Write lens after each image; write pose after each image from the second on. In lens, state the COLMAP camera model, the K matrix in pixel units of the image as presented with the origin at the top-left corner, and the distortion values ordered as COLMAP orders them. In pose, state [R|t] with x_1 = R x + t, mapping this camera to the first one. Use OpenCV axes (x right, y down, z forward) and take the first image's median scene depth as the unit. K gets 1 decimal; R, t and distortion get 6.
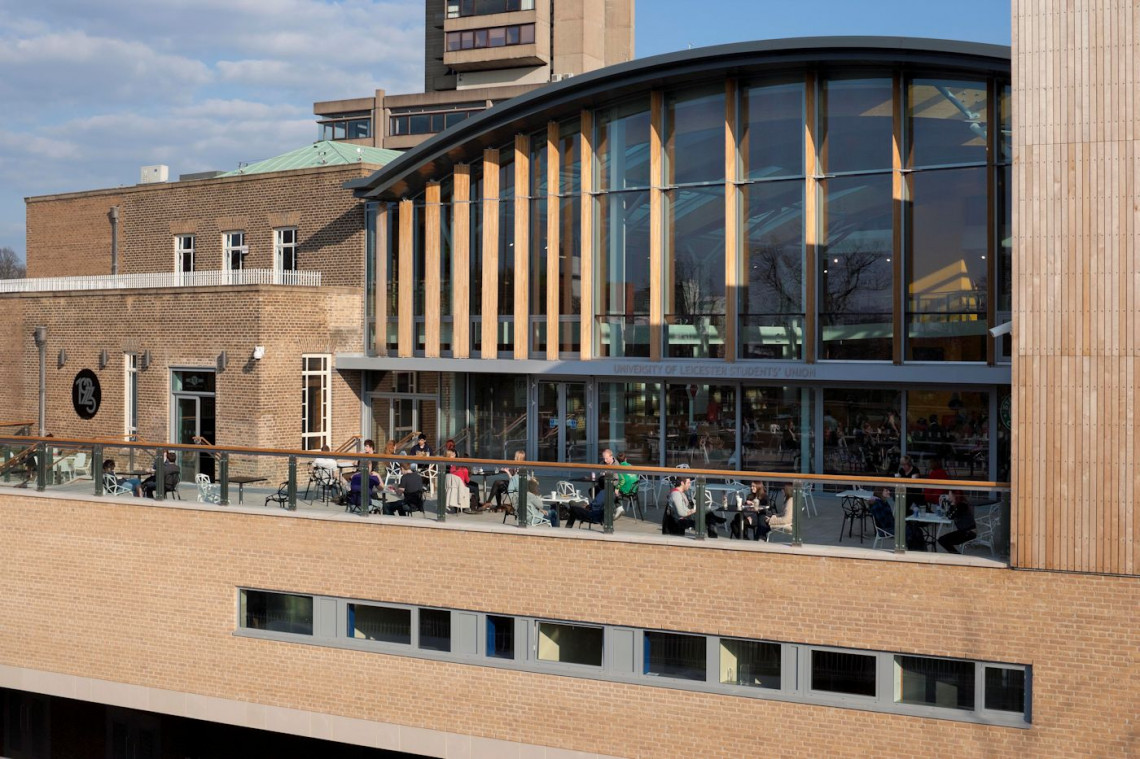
lens RADIAL K [[1433.5, 0, 571.2], [0, 1433.5, 325.0], [0, 0, 1]] dist [-0.076998, 0.077481]
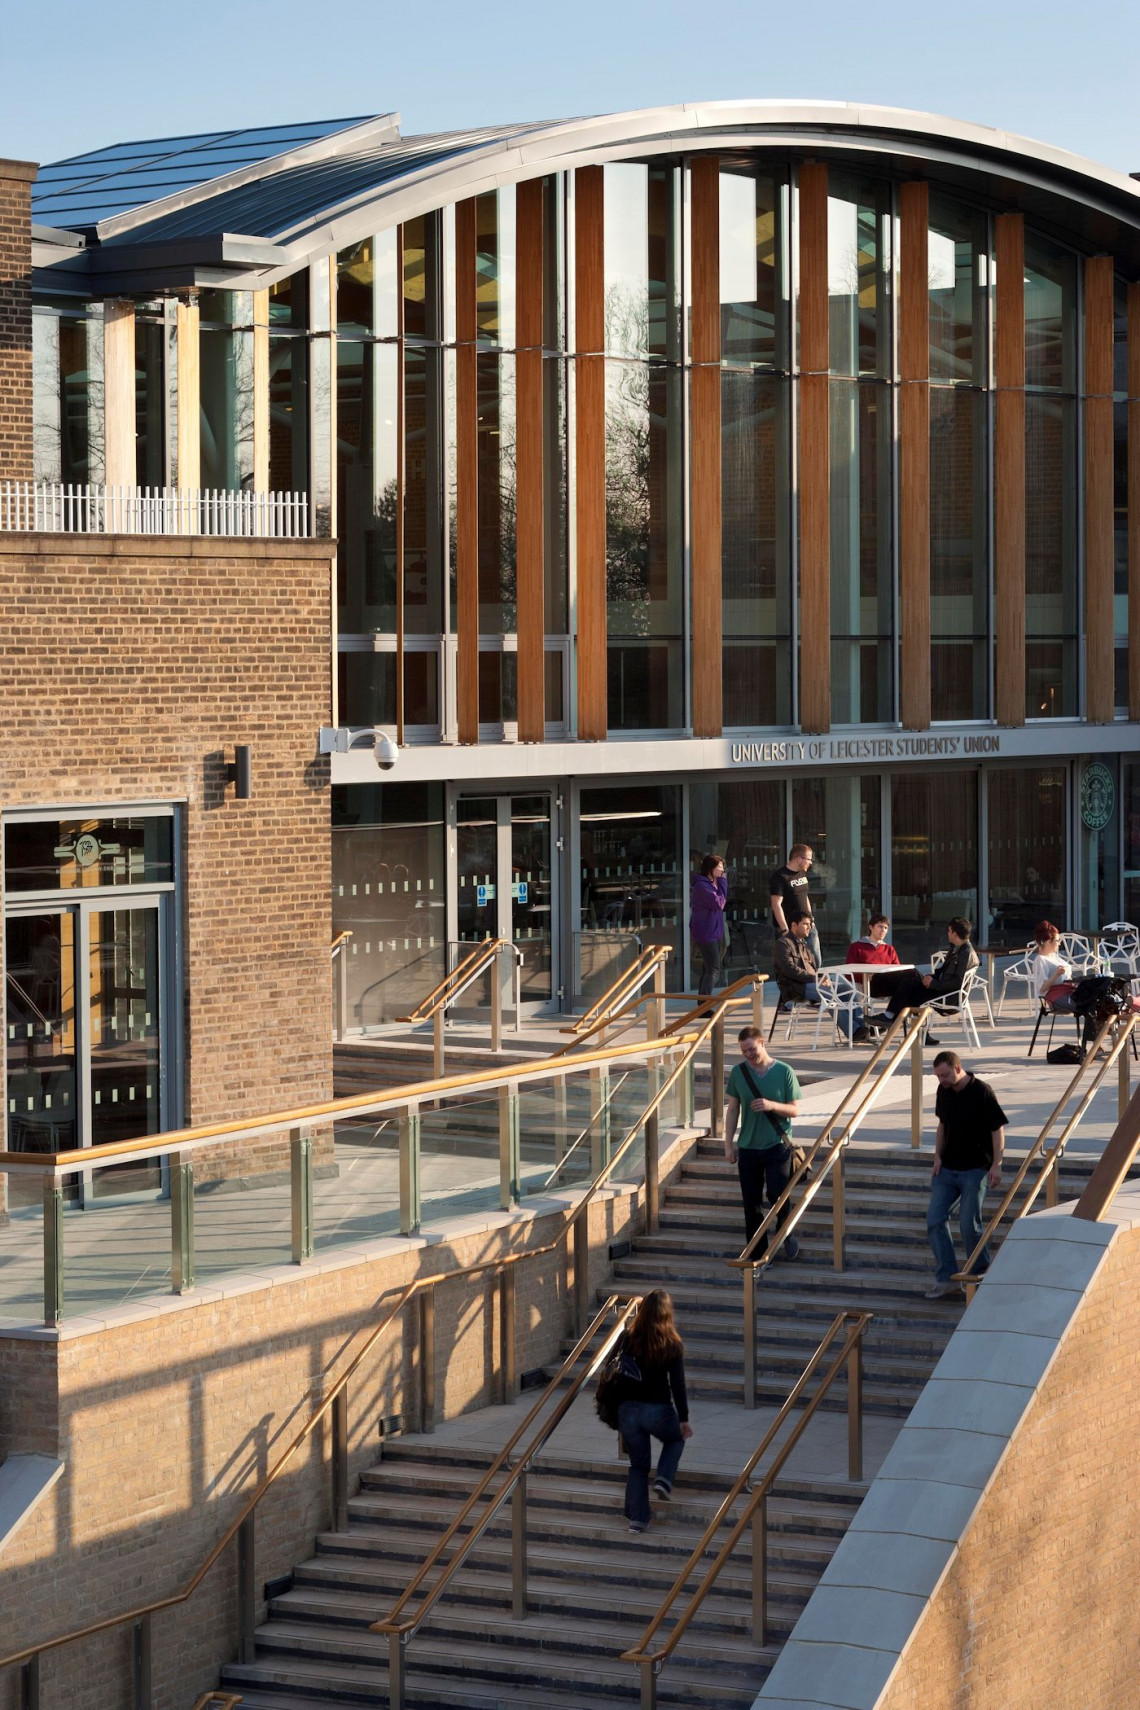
lens RADIAL K [[4214.2, 0, 562.8], [0, 4214.2, 751.4], [0, 0, 1]] dist [0.041454, -0.028693]
pose [[0.023766, -0.027032, 0.999352, -1.709031], [-0.003062, 0.999628, 0.027112, -0.008972], [-0.999713, -0.003705, 0.023675, 1.315478]]
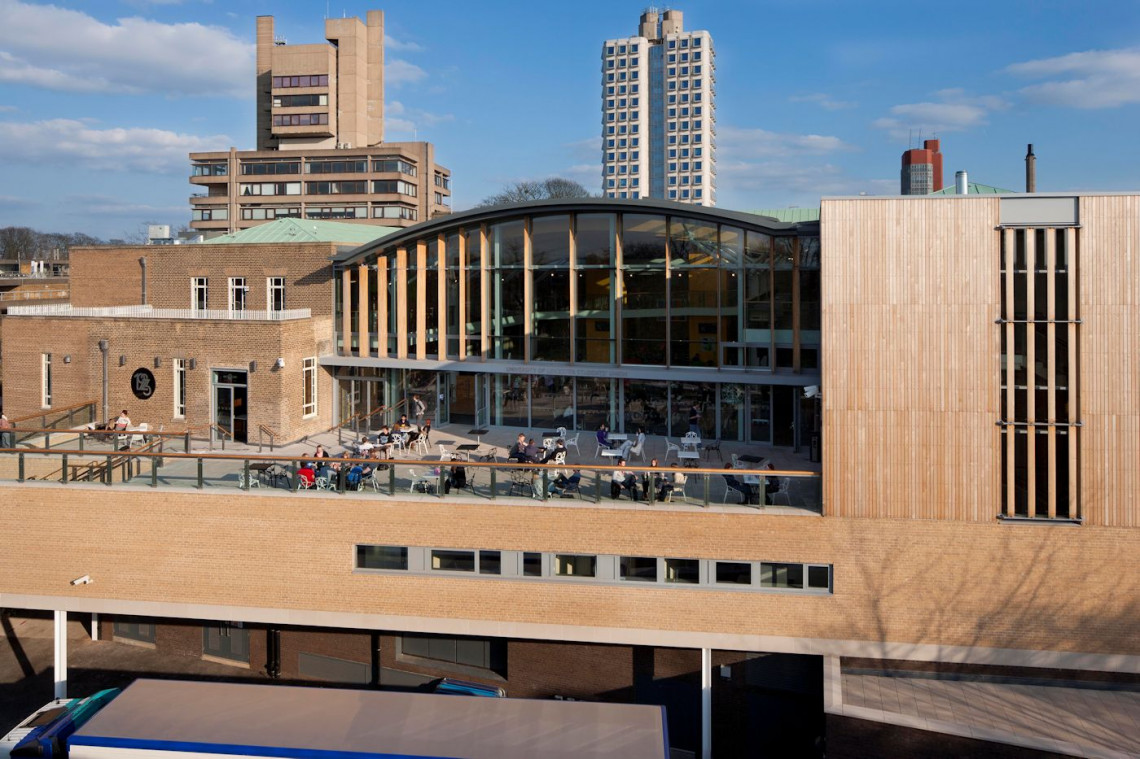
lens RADIAL K [[761.1, 0, 560.9], [0, 761.1, 265.8], [0, 0, 1]] dist [-0.006513, 0.000786]
pose [[0.946705, -0.007623, 0.322012, -0.276200], [0.005363, 0.999954, 0.007905, -0.139109], [-0.322057, -0.005757, 0.946703, 0.082800]]
